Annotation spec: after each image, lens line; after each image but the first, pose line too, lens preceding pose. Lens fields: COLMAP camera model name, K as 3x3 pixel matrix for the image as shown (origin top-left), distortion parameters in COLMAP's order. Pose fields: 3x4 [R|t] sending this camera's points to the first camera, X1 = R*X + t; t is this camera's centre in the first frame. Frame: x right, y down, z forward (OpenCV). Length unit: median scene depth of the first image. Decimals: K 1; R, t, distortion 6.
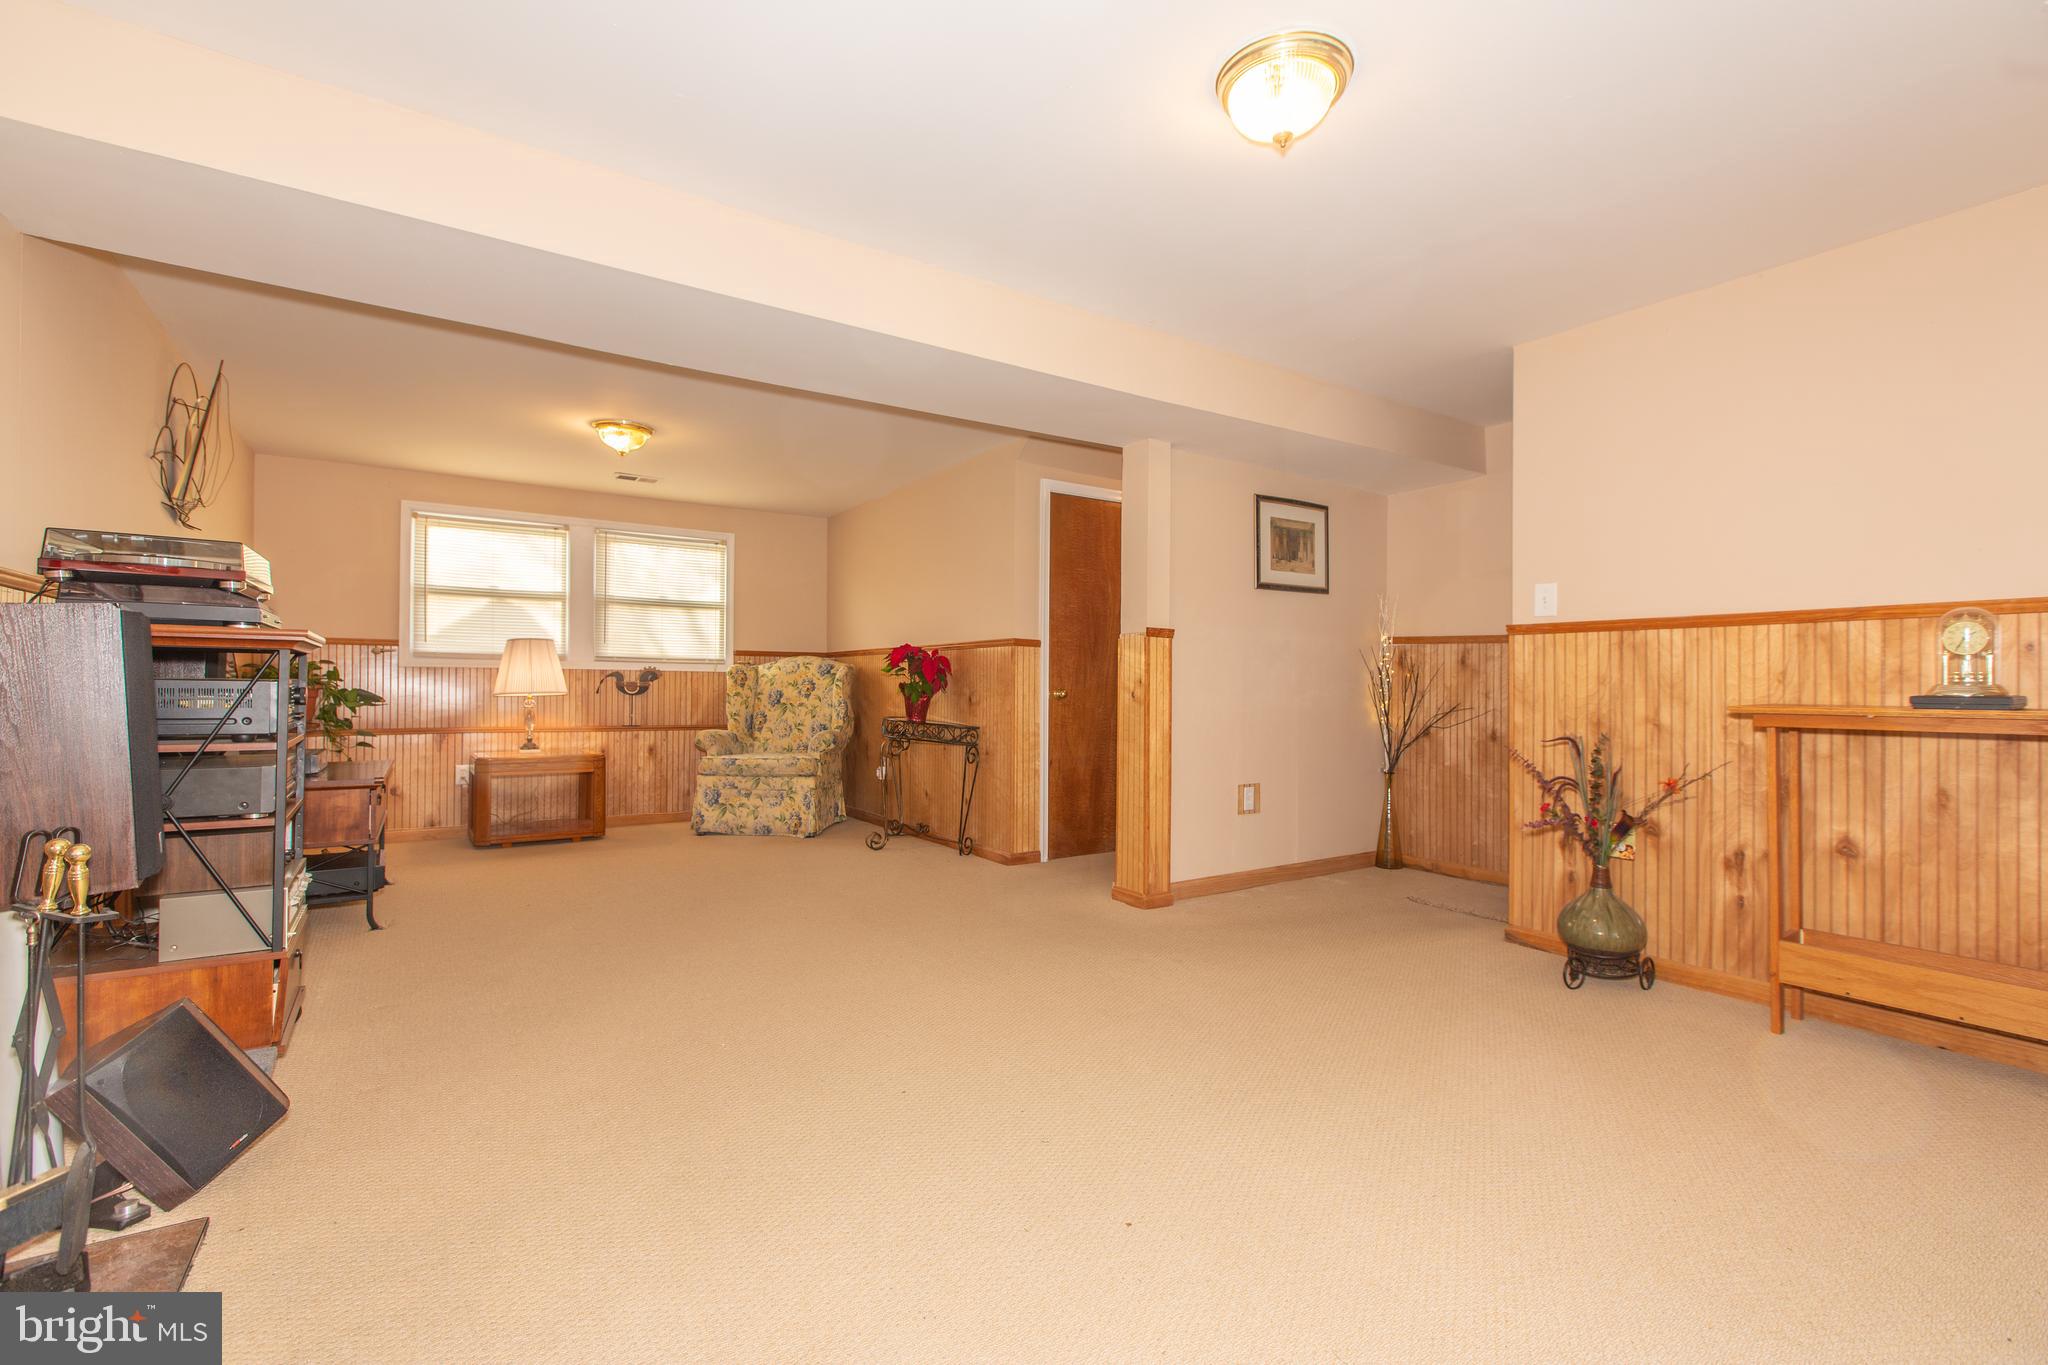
lens RADIAL K [[899.4, 0, 1032.0], [0, 899.4, 681.5], [0, 0, 1]] dist [-0.002791, -0.000357]
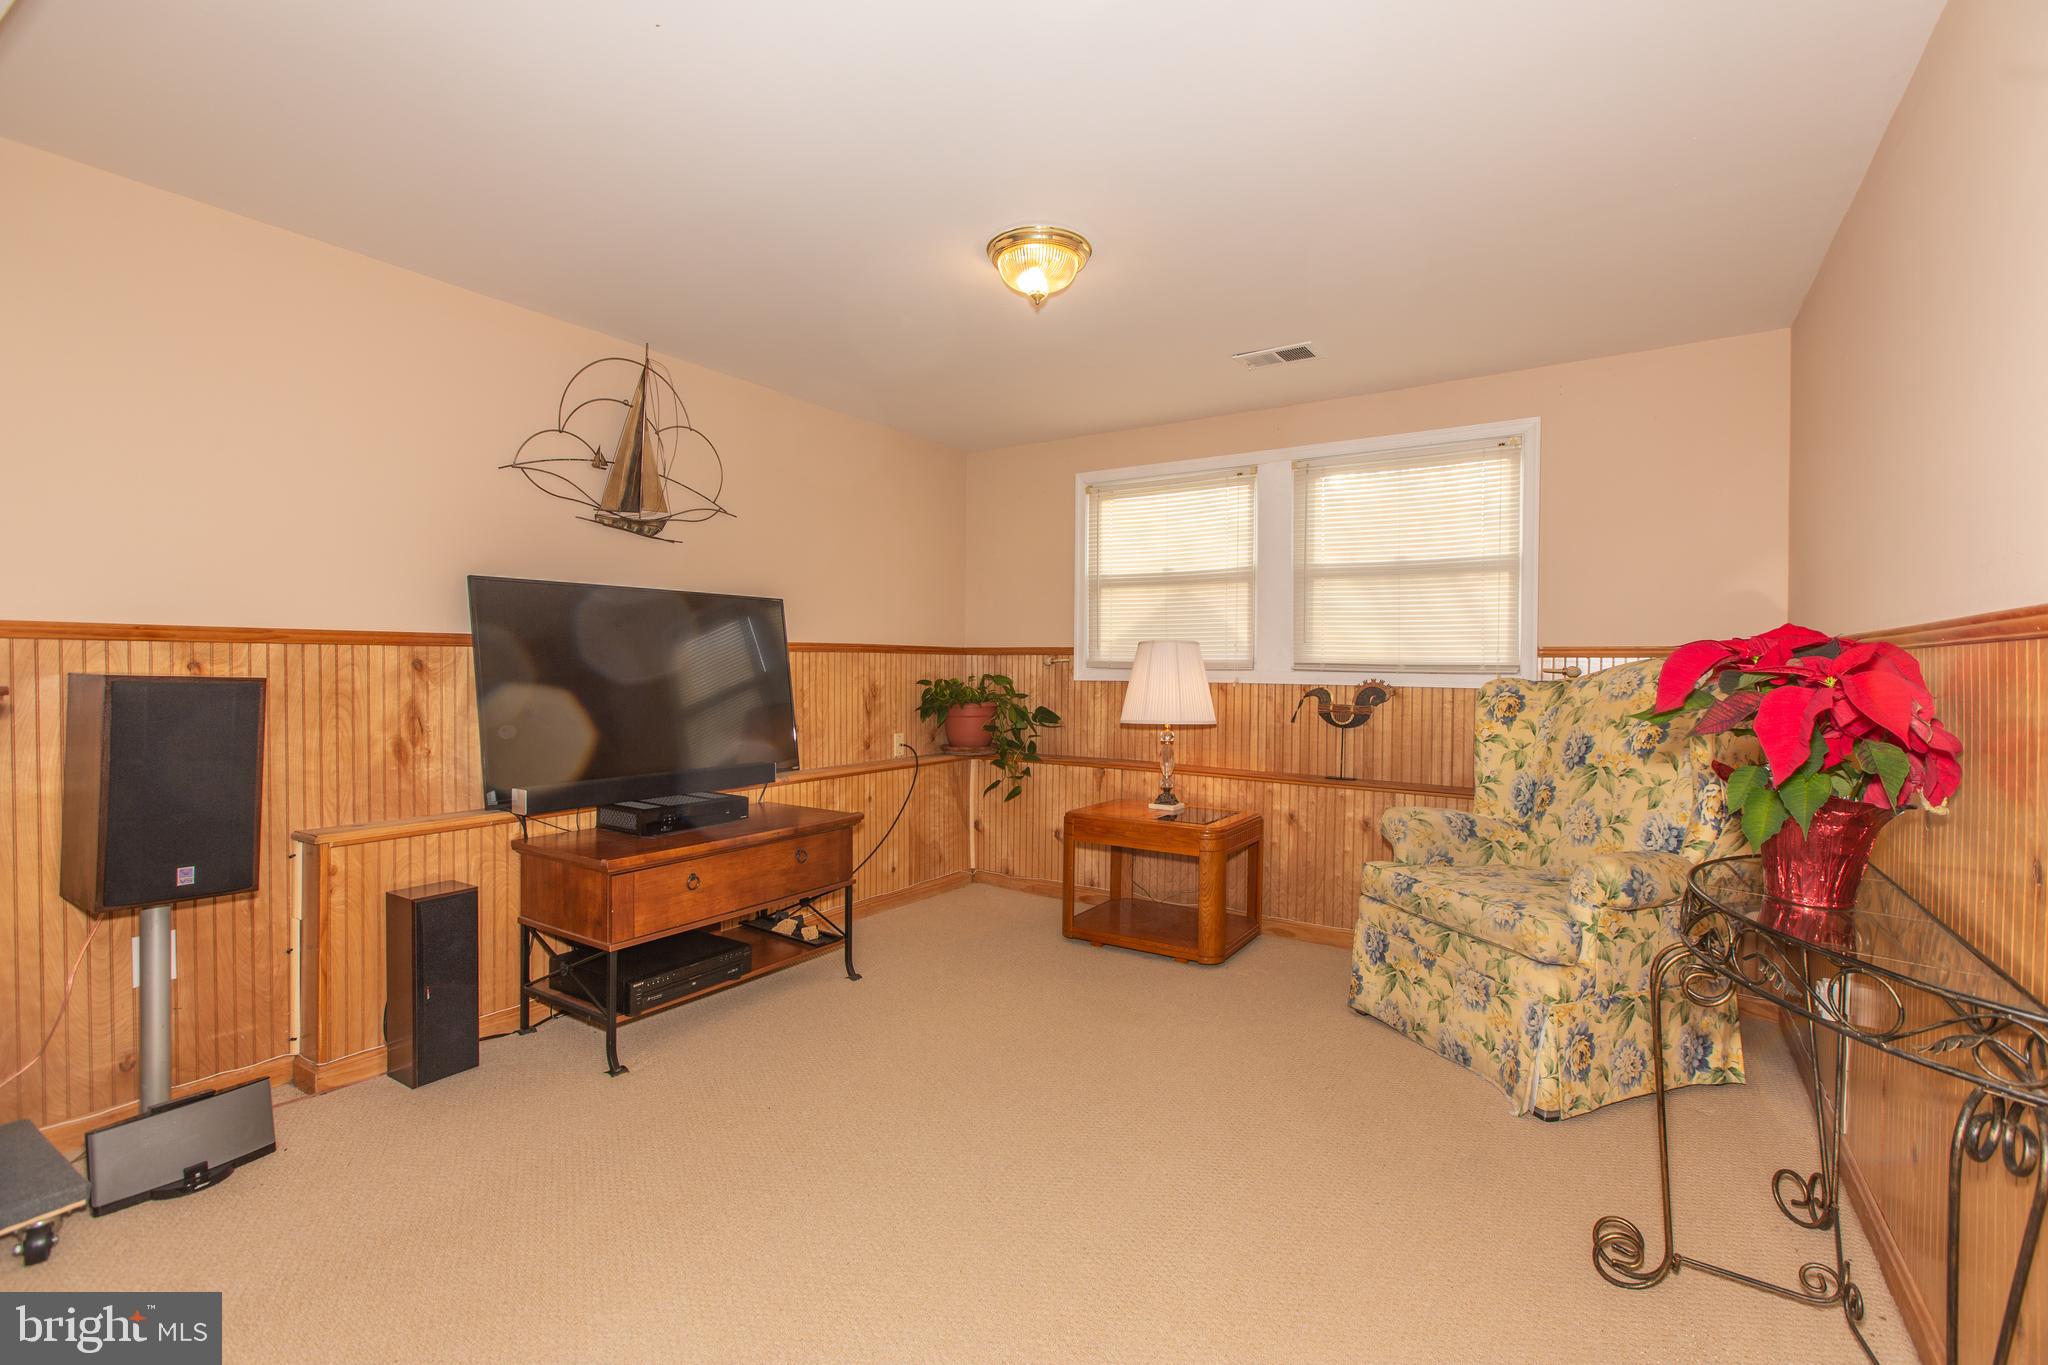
lens RADIAL K [[899.4, 0, 1032.0], [0, 899.4, 681.5], [0, 0, 1]] dist [-0.002791, -0.000357]
pose [[0.394652, 0.014254, -0.918720, 0.028560], [0.000795, 0.999874, 0.015855, -0.027983], [0.918830, -0.006988, 0.394591, 0.638436]]
